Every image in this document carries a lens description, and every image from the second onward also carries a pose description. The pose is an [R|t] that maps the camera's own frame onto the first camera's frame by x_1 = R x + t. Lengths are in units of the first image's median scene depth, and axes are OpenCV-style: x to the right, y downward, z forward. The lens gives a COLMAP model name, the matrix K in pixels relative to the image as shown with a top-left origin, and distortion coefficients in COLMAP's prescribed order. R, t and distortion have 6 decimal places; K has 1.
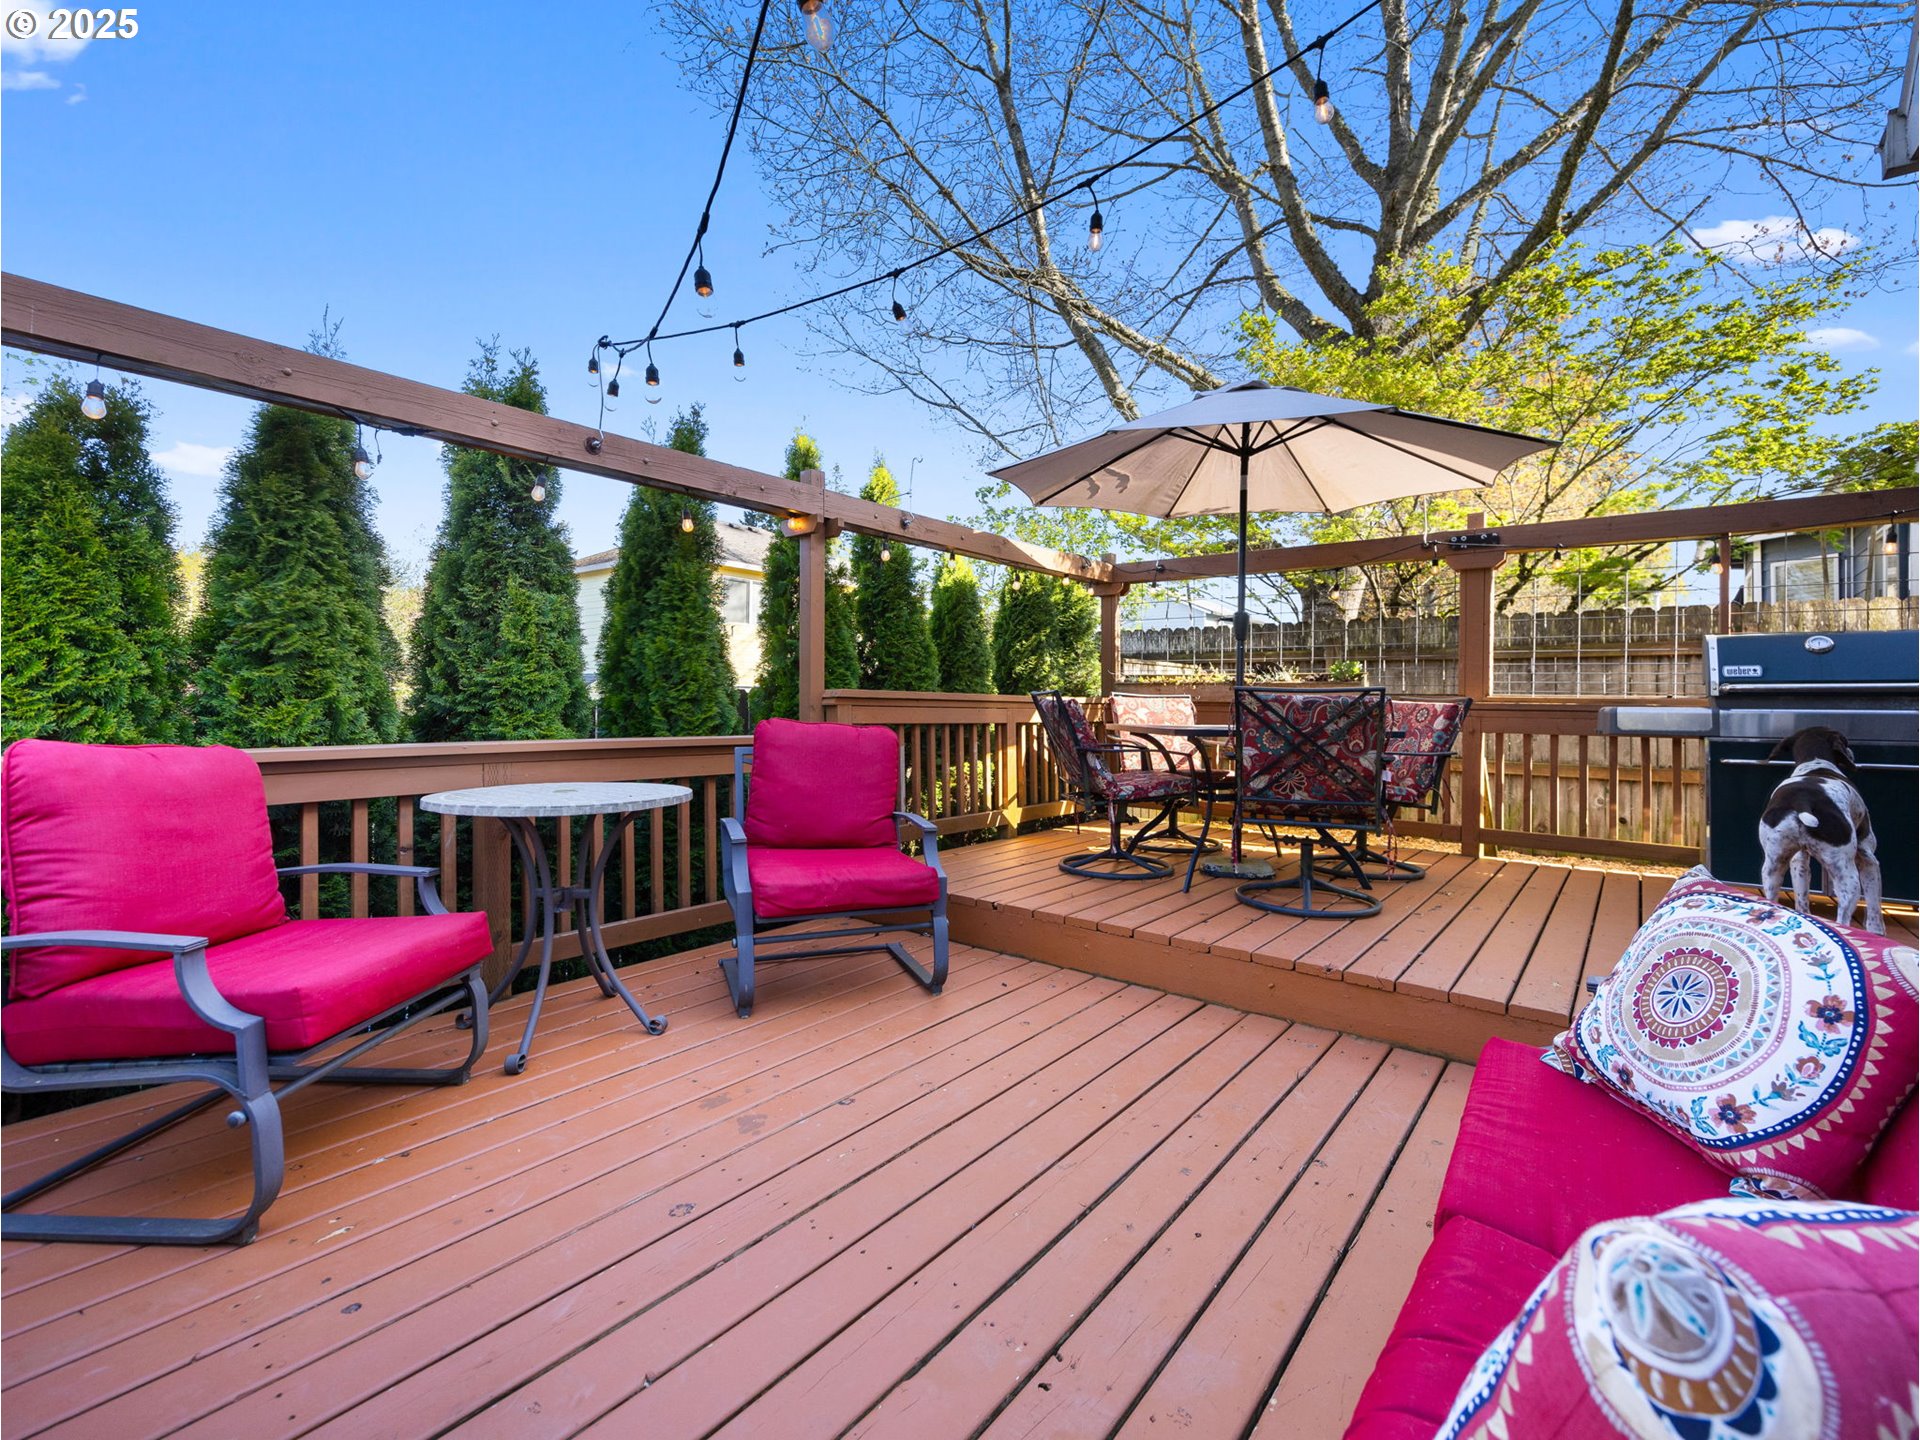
lens RADIAL K [[835.7, 0, 956.2], [0, 835.7, 718.0], [0, 0, 1]] dist [0.004293, 0.000471]
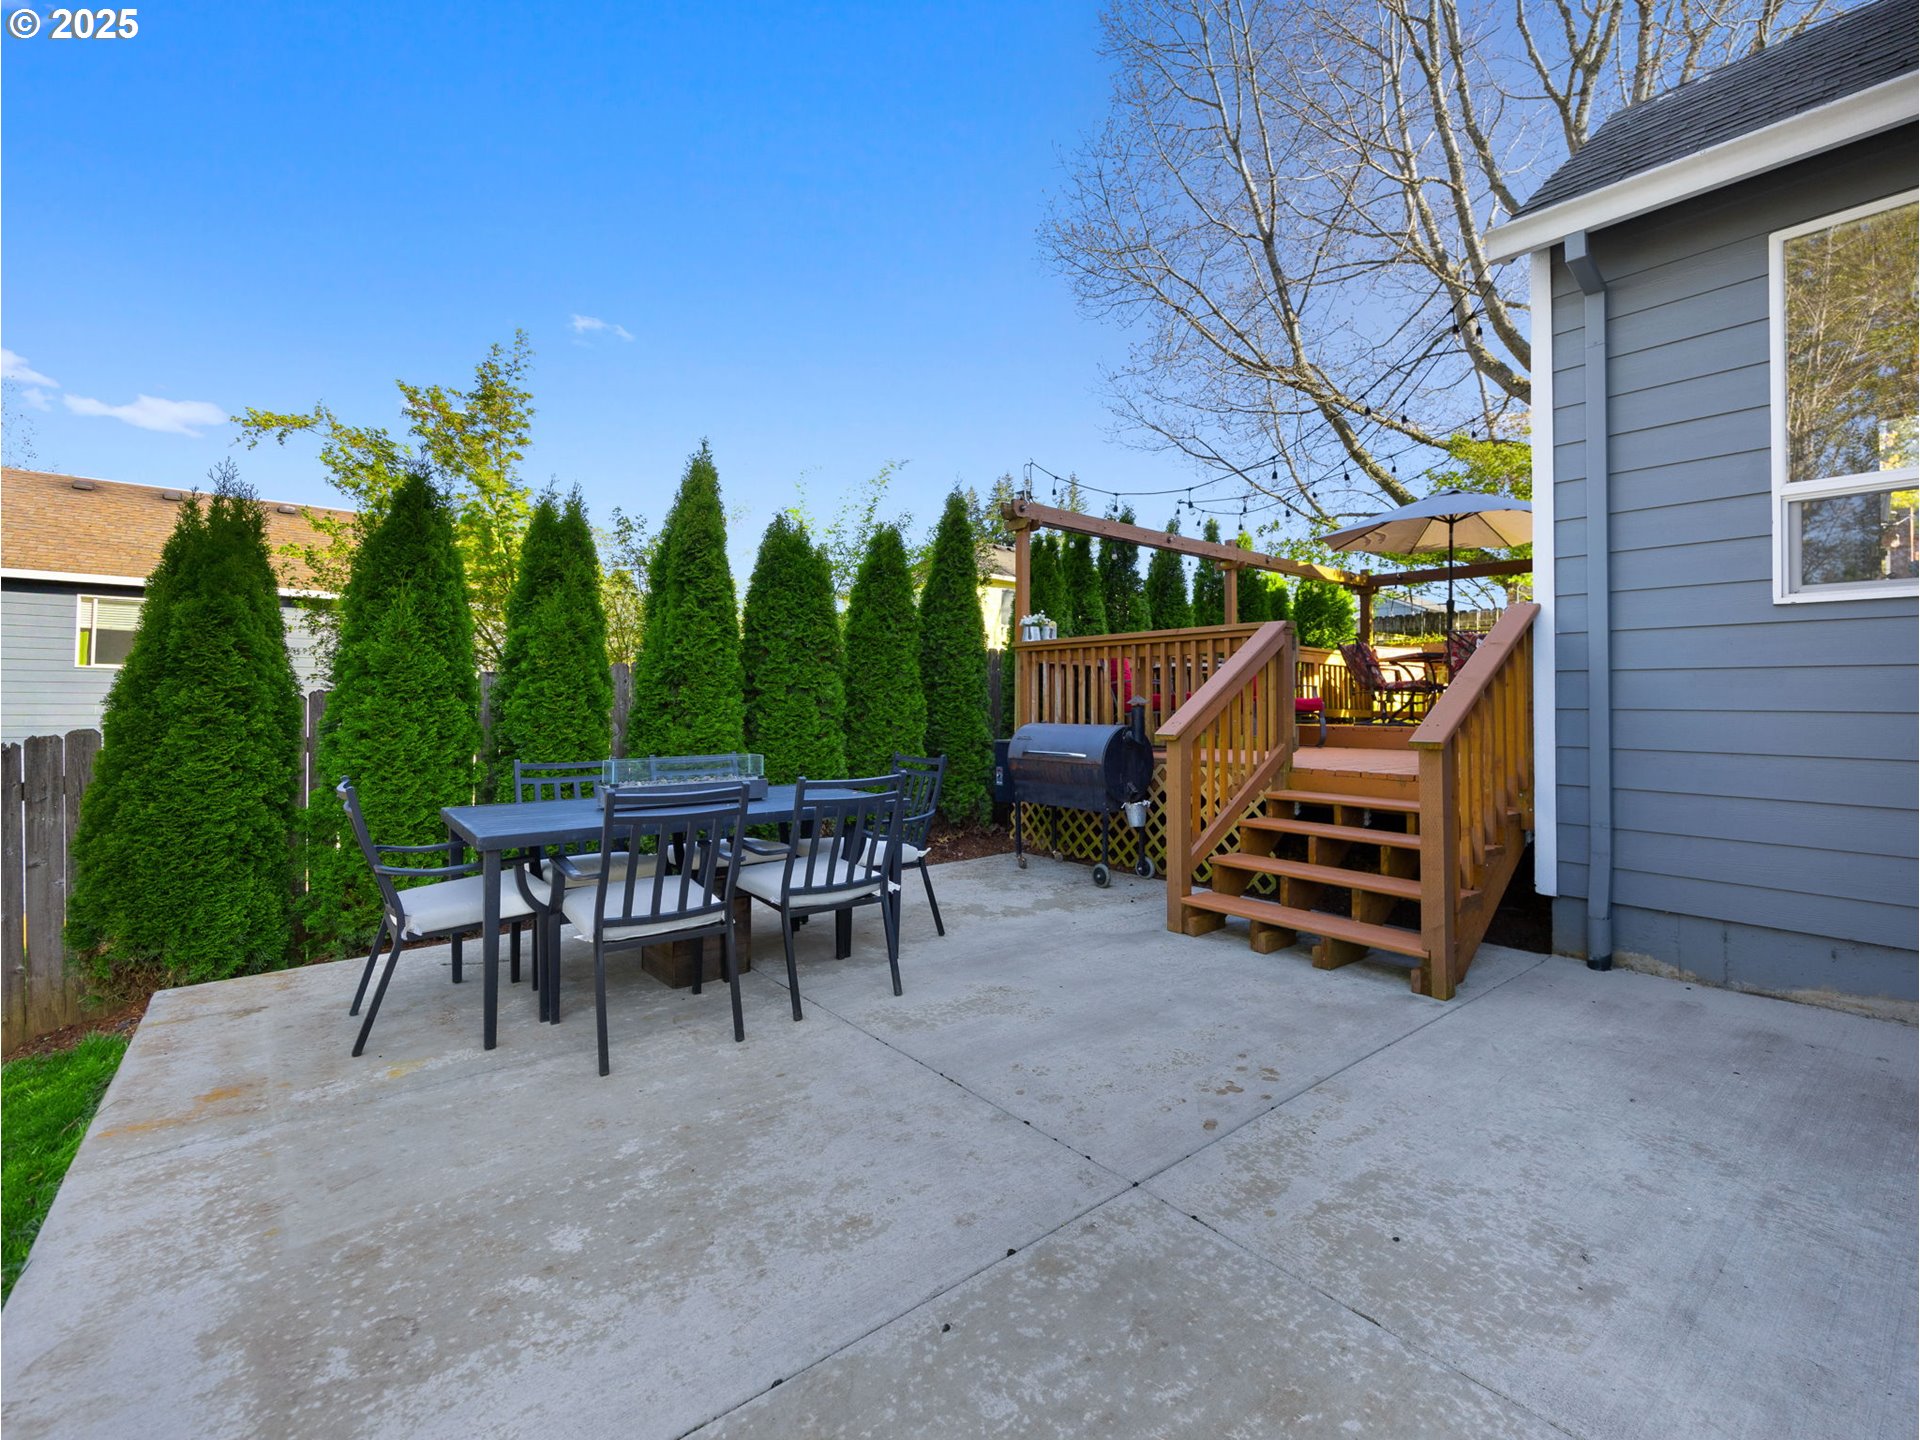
lens RADIAL K [[835.7, 0, 961.7], [0, 835.7, 709.4], [0, 0, 1]] dist [0.004293, 0.000471]
pose [[0.978038, -0.000066, -0.208426, -0.253272], [-0.004452, 0.999765, -0.021206, 0.121387], [0.208378, 0.021668, 0.977808, -0.784834]]
